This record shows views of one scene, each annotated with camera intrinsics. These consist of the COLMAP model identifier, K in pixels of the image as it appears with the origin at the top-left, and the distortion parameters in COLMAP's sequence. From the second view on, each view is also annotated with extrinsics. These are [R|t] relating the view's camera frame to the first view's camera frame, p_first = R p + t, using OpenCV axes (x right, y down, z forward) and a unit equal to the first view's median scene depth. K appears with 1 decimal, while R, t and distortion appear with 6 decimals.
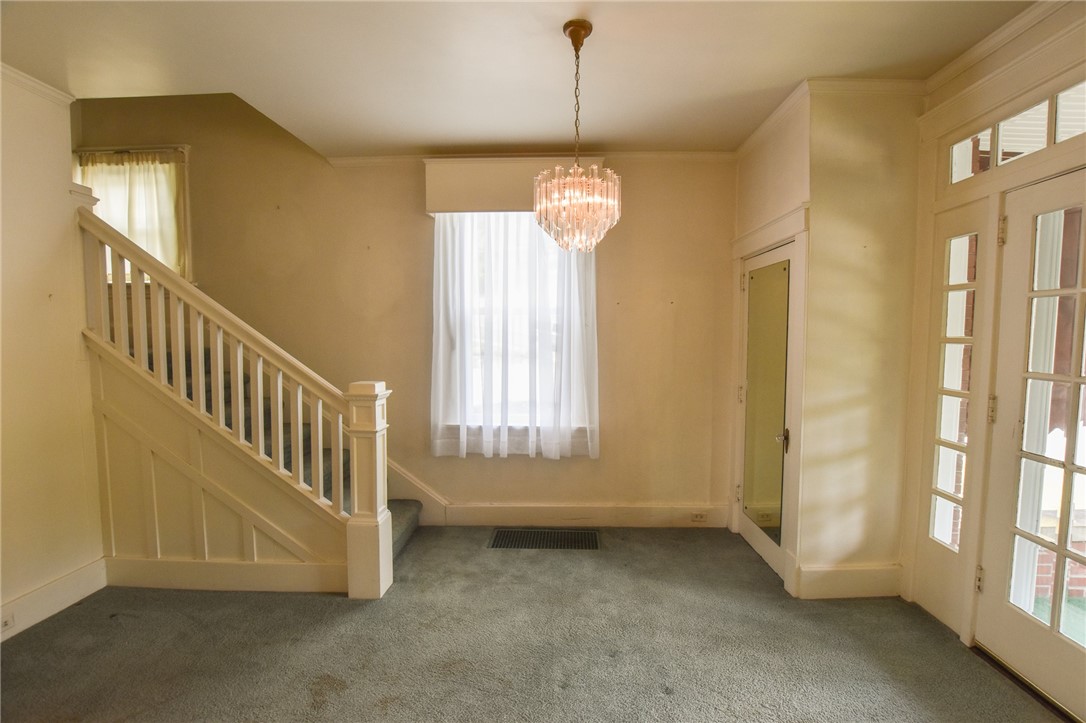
lens RADIAL K [[480.9, 0, 548.0], [0, 480.9, 363.4], [0, 0, 1]] dist [-0.027108, 0.000303]
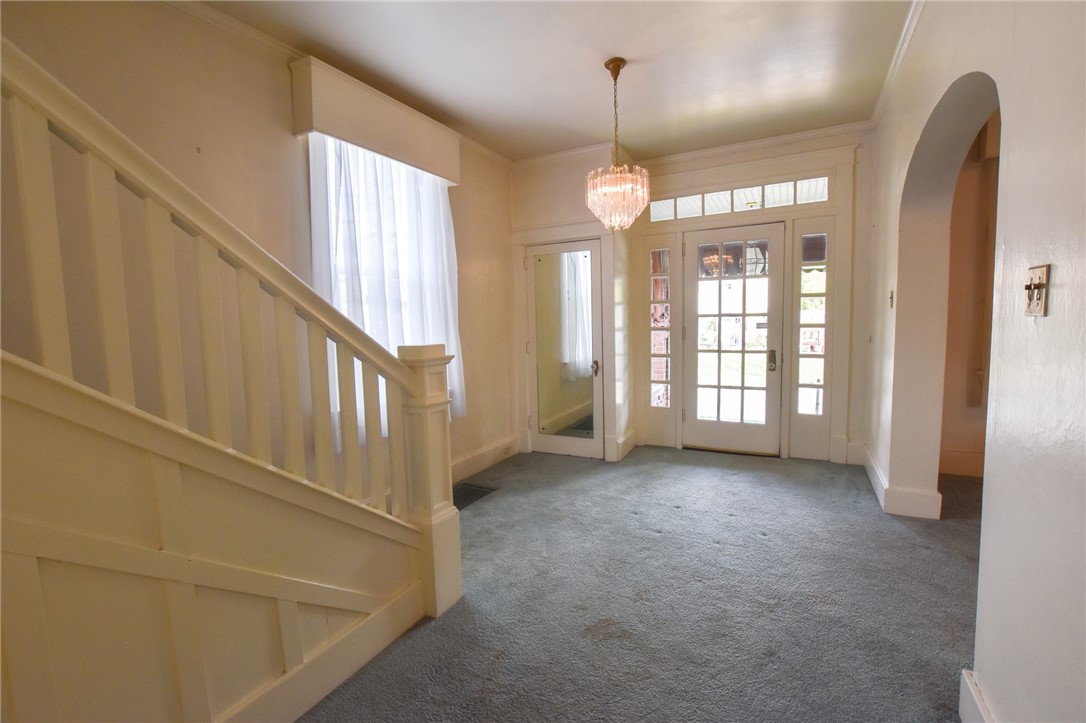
lens RADIAL K [[480.9, 0, 548.0], [0, 480.9, 363.4], [0, 0, 1]] dist [-0.027108, 0.000303]
pose [[0.435598, -0.091004, 0.895529, -1.026417], [0.079060, 0.994899, 0.062646, 0.038494], [-0.896663, 0.043511, 0.440571, 0.475325]]
